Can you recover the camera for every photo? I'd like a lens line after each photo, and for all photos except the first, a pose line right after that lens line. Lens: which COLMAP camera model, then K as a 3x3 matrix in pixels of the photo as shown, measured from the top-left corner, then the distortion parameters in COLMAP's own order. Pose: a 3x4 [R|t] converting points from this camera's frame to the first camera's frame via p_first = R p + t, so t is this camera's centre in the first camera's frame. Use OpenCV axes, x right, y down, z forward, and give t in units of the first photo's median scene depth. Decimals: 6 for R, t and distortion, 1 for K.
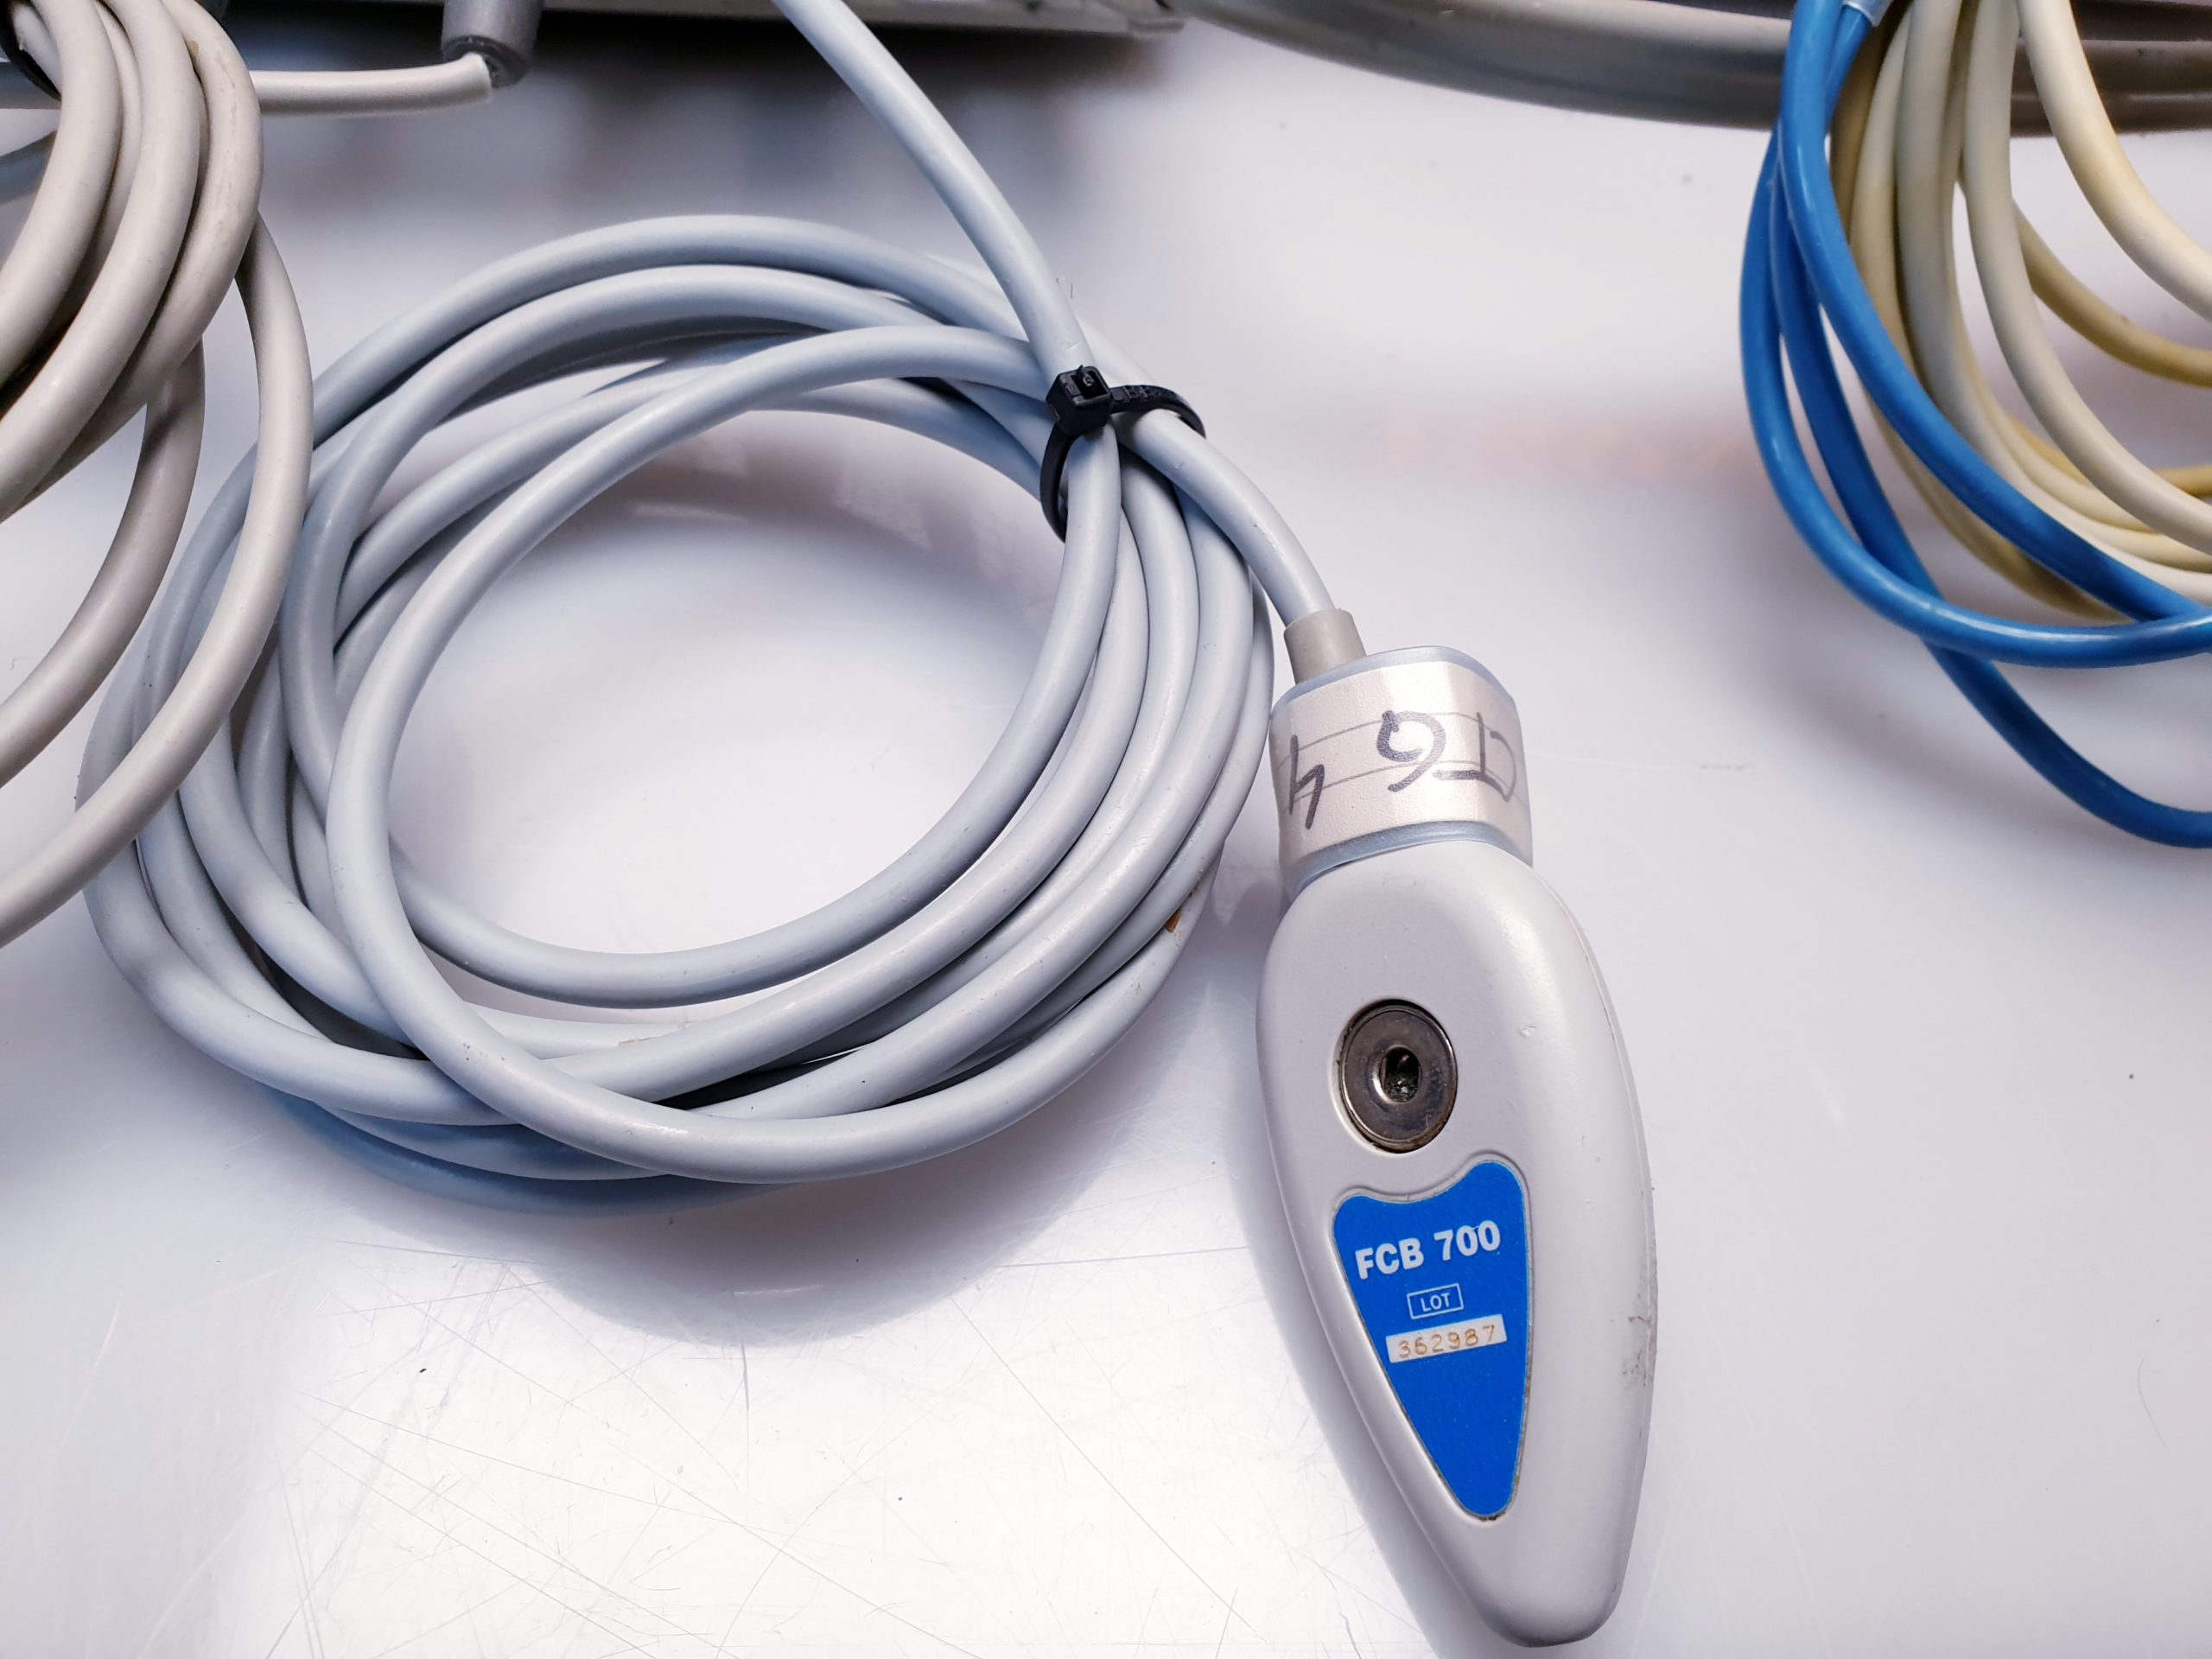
lens RADIAL K [[1716.9, 0, 1106.1], [0, 1716.9, 837.3], [0, 0, 1]] dist [0.003808, -0.017763]
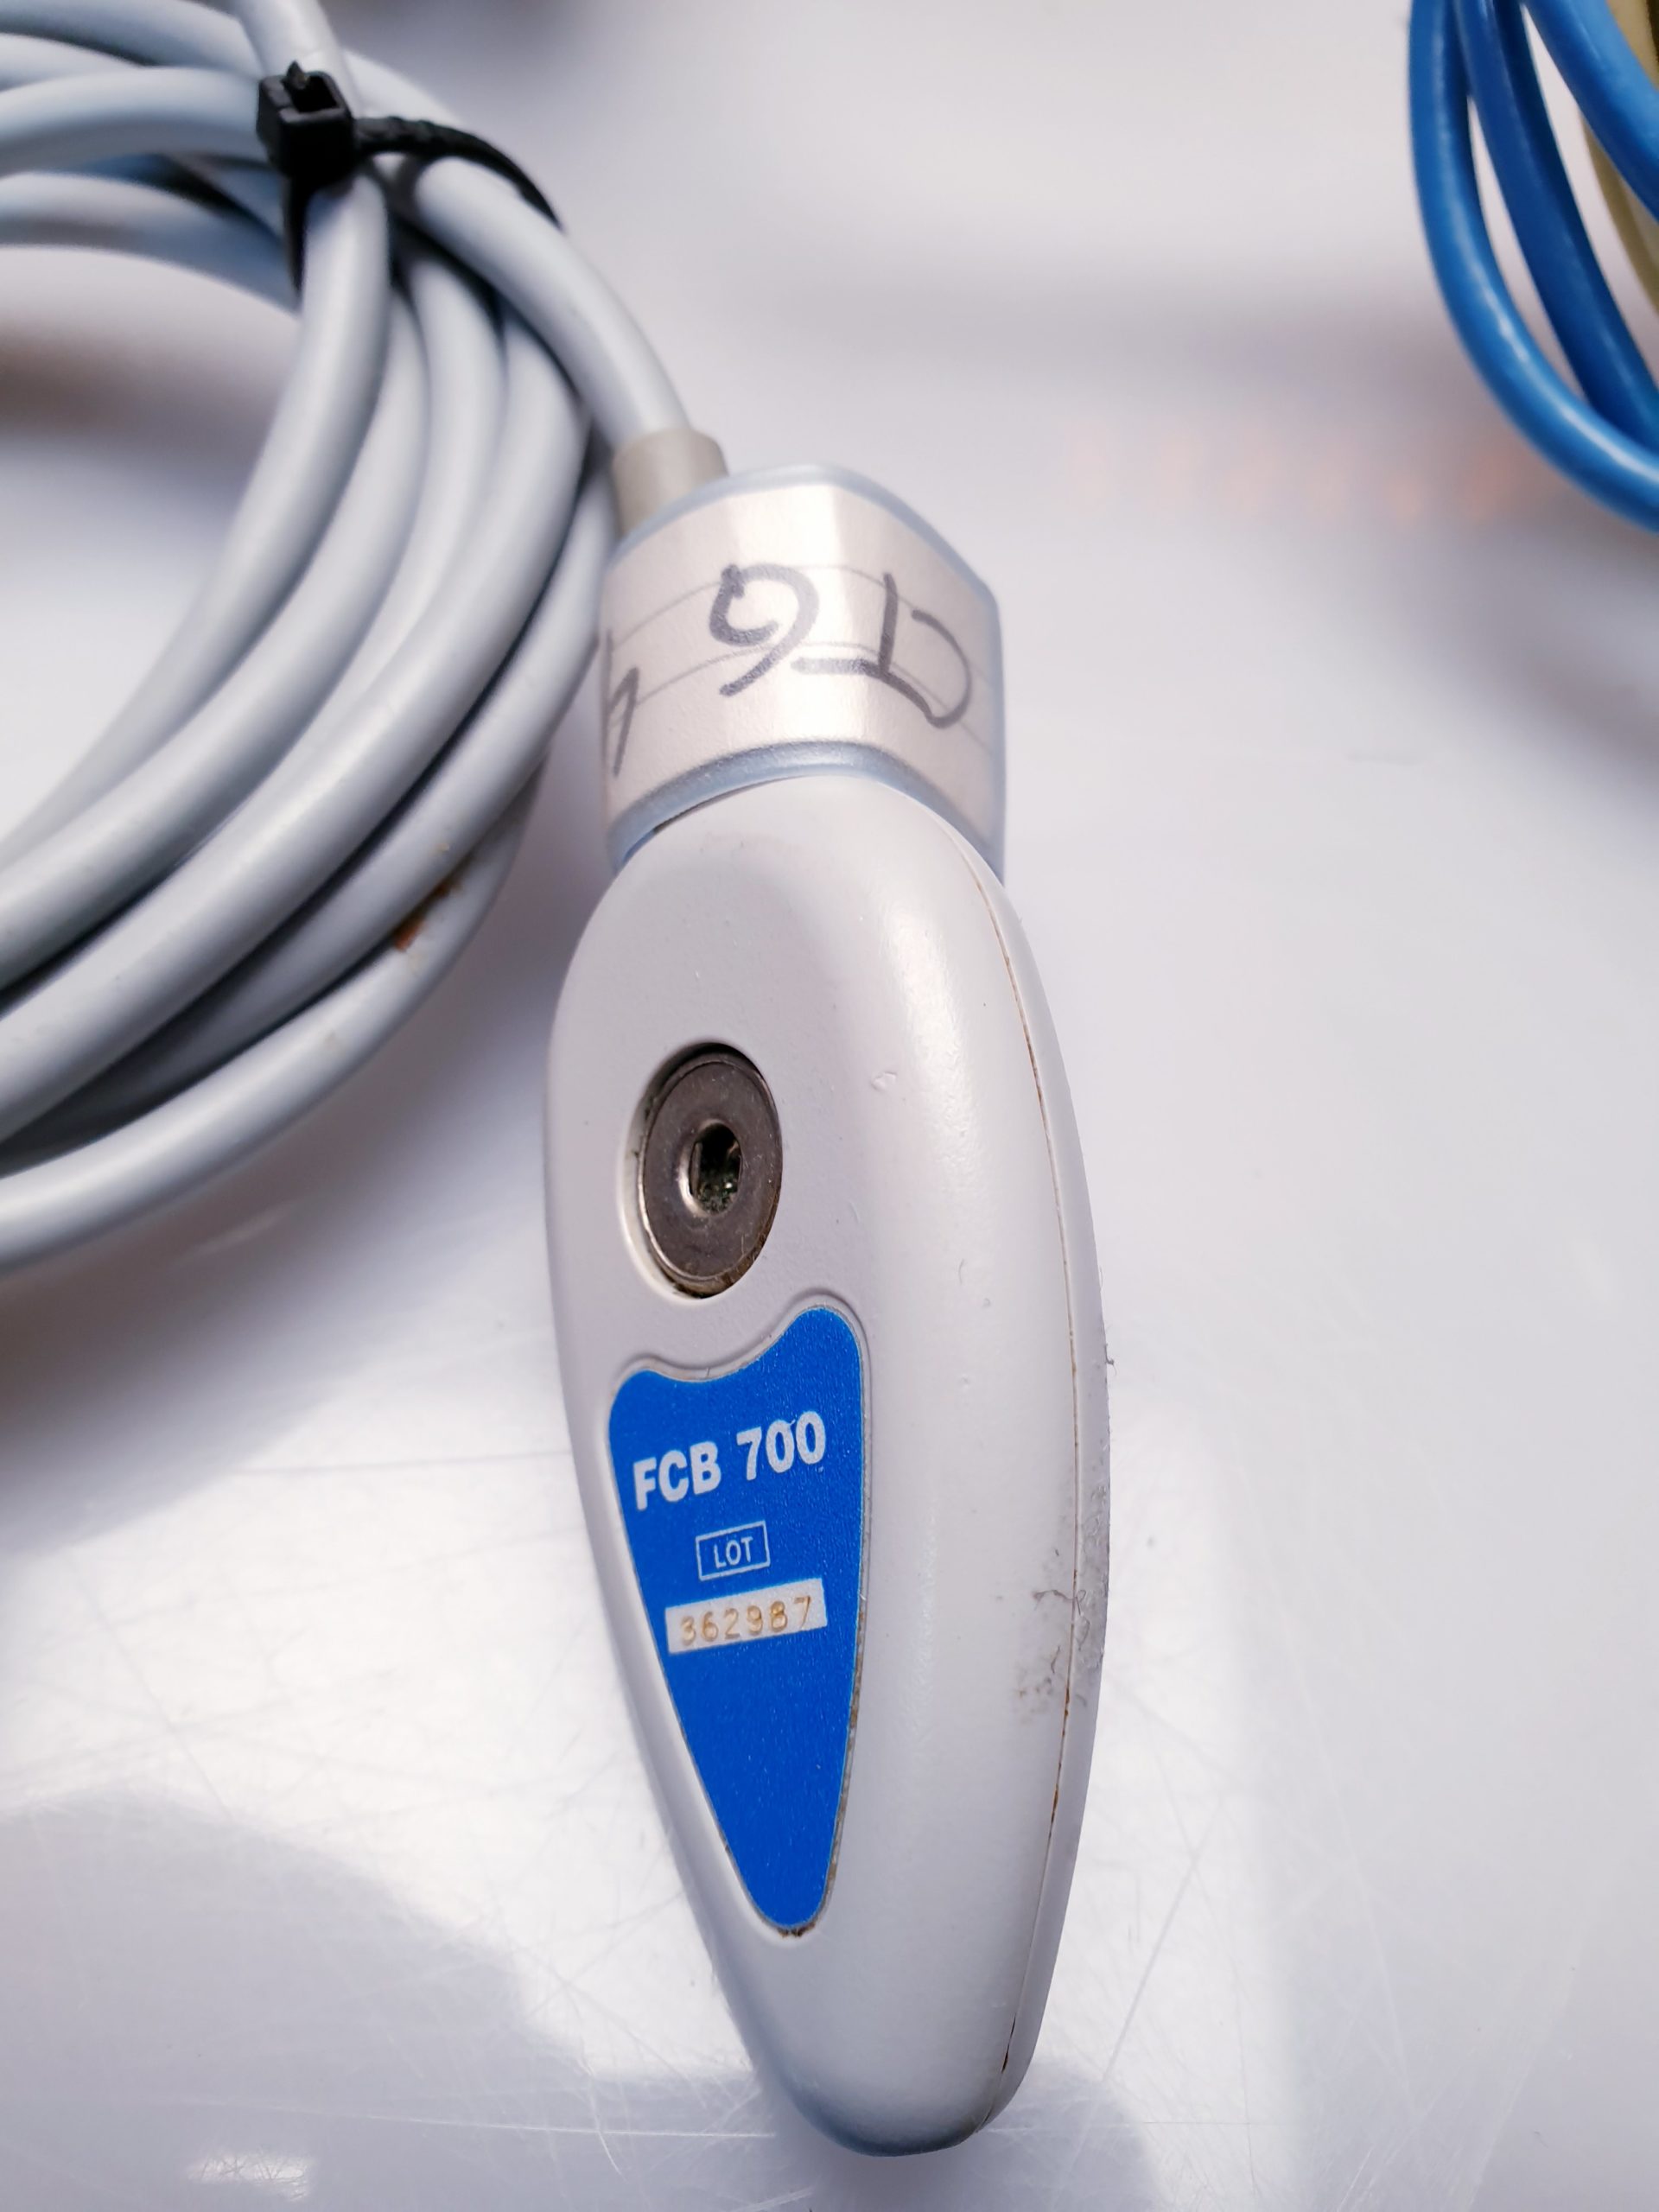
lens RADIAL K [[1716.9, 0, 795.6], [0, 1716.9, 1150.5], [0, 0, 1]] dist [0.003808, -0.017763]
pose [[0.998527, 0.013388, -0.052581, 0.225857], [-0.010728, 0.998664, 0.050557, 0.100605], [0.053187, -0.049919, 0.997336, 0.407947]]
